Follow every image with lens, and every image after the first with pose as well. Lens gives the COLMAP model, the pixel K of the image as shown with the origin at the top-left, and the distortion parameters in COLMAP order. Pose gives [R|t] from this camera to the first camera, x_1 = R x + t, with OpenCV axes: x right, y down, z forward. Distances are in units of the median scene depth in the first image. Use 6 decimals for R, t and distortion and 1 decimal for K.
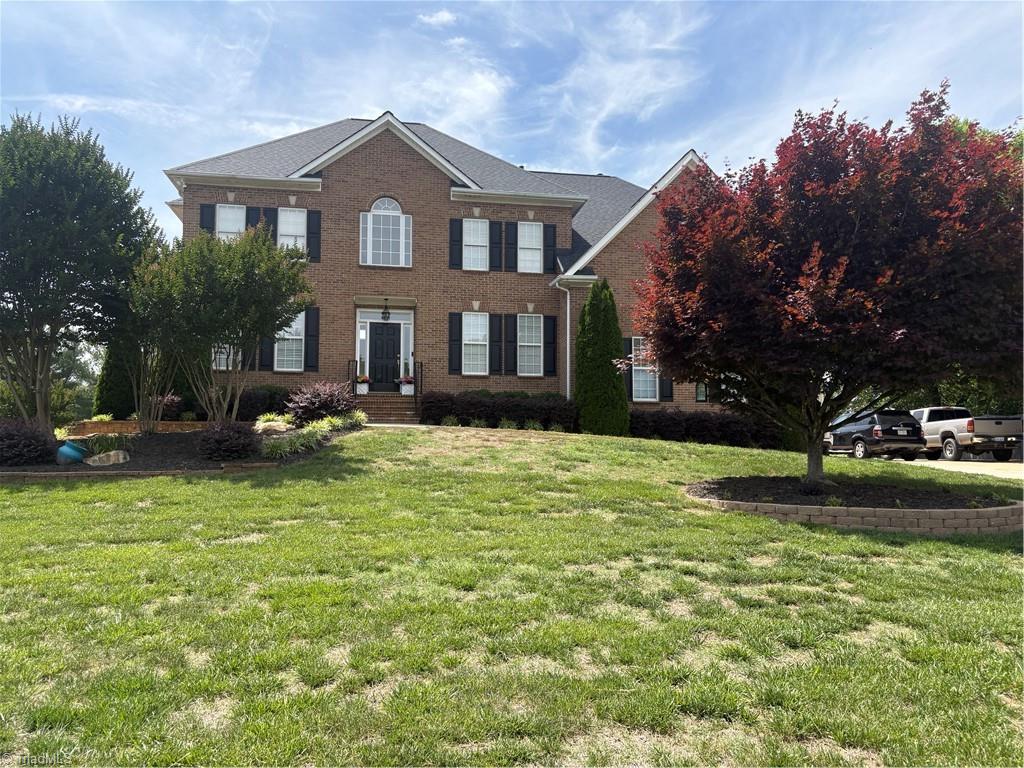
lens RADIAL K [[774.1, 0, 512.0], [0, 774.1, 384.0], [0, 0, 1]] dist [0.001332, 0.000061]
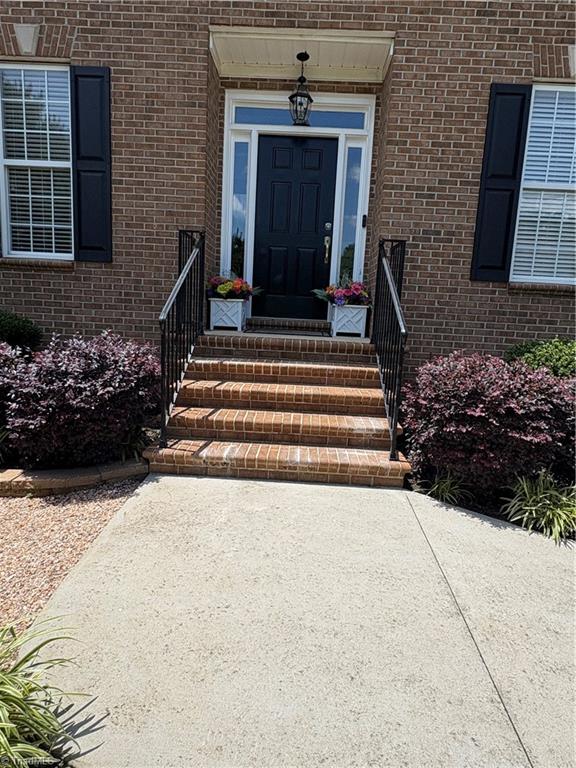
lens RADIAL K [[465.7, 0, 288.0], [0, 465.7, 384.0], [0, 0, 1]] dist [0.001116, 0.000347]
pose [[0.975277, 0.081807, -0.205285, -0.112787], [-0.032346, 0.971796, 0.233593, -0.013359], [0.218605, -0.221178, 0.950417, 0.762011]]
